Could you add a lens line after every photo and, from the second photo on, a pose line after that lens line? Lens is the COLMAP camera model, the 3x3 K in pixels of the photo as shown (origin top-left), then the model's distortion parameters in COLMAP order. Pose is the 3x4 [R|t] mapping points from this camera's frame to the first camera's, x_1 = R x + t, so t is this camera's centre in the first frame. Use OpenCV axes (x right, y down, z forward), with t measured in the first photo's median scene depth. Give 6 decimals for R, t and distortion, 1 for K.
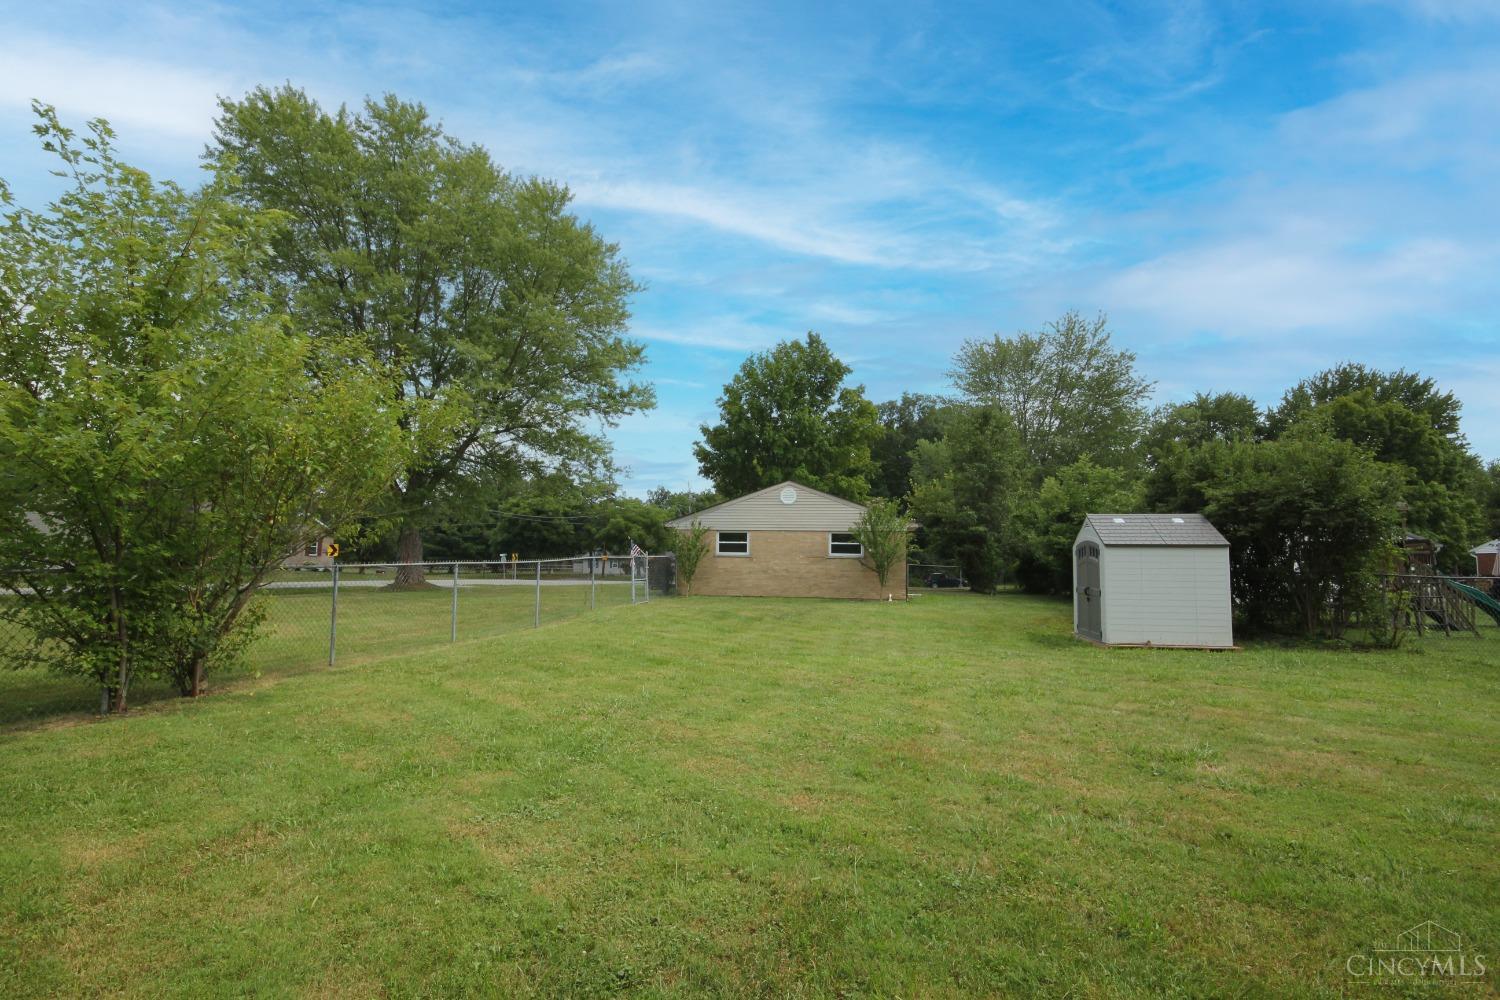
lens RADIAL K [[727.9, 0, 747.7], [0, 727.9, 500.2], [0, 0, 1]] dist [0.002042, 0.000808]
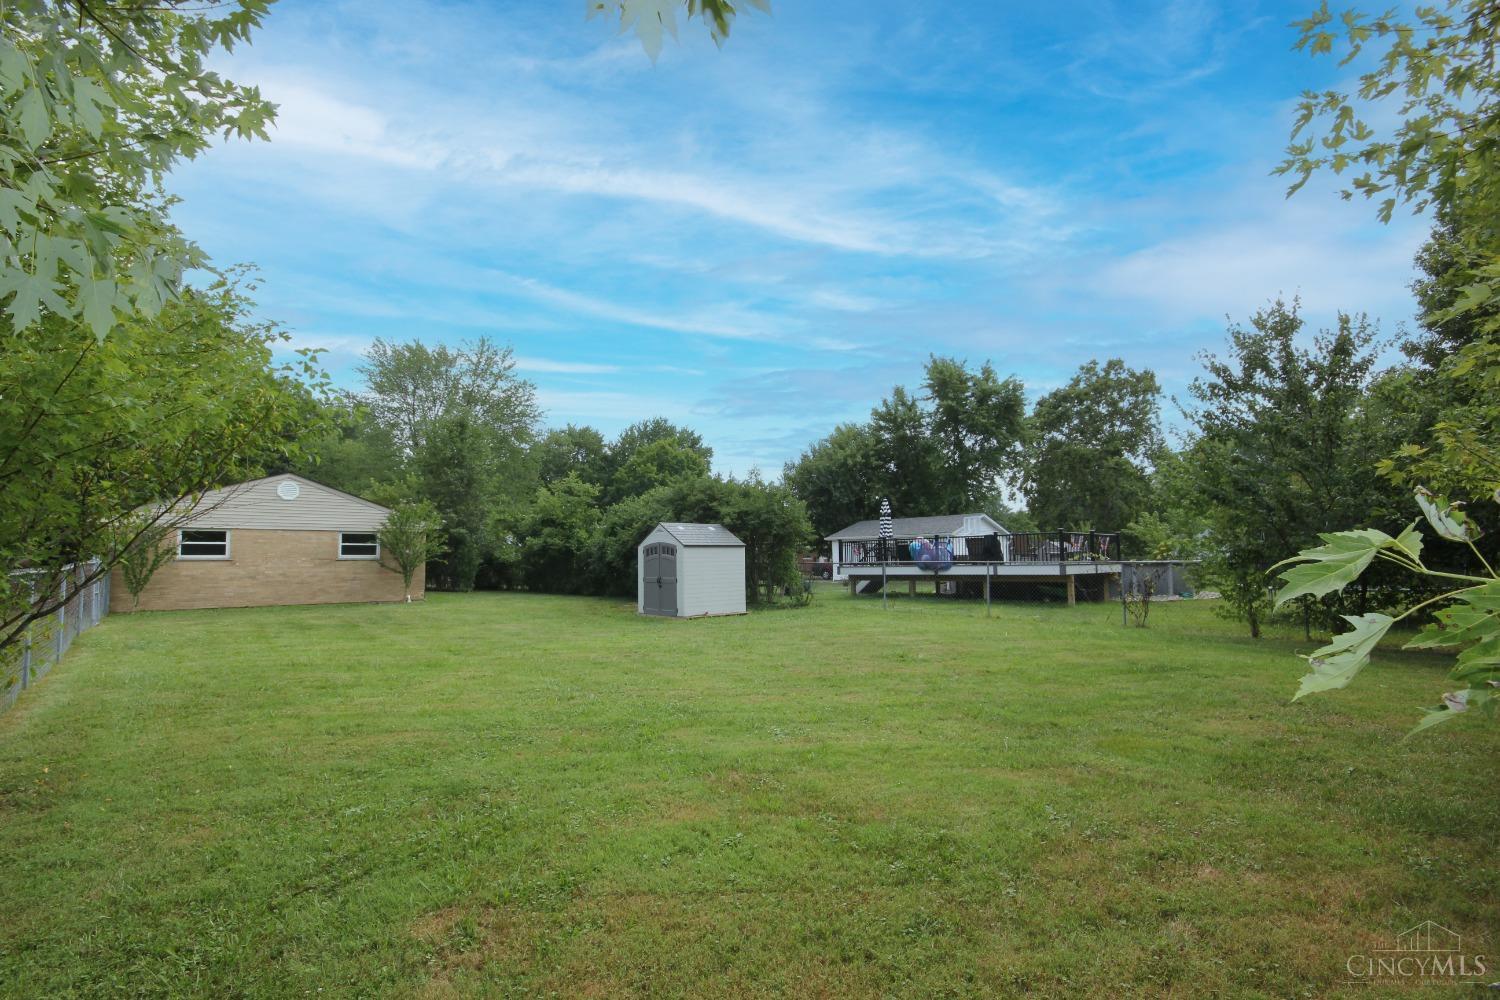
lens RADIAL K [[687.6, 0, 751.5], [0, 687.6, 508.8], [0, 0, 1]] dist [-0.003728, -0.000136]
pose [[0.632724, 0.040102, 0.773338, -0.228813], [-0.046195, 0.998834, -0.014000, 0.002091], [-0.772998, -0.026866, 0.633839, 0.039588]]
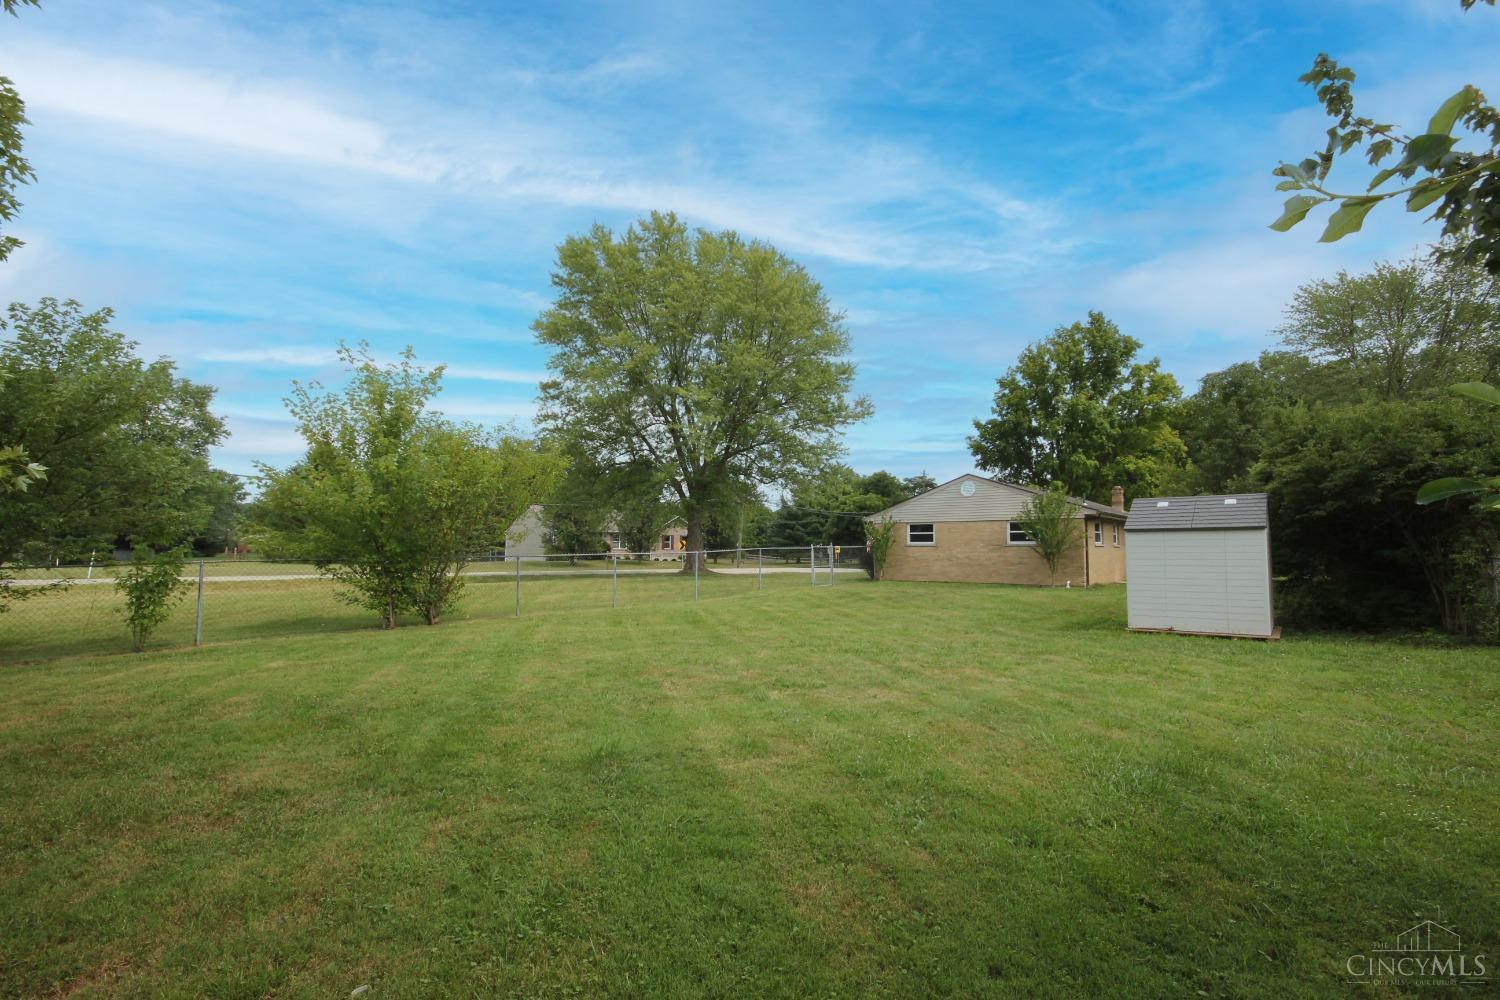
lens RADIAL K [[687.6, 0, 751.5], [0, 687.6, 508.8], [0, 0, 1]] dist [-0.003728, -0.000136]
pose [[0.868177, -0.040967, -0.494560, 0.276853], [0.051646, 0.998634, 0.007940, -0.001095], [0.493559, -0.032435, 0.869107, -0.041896]]
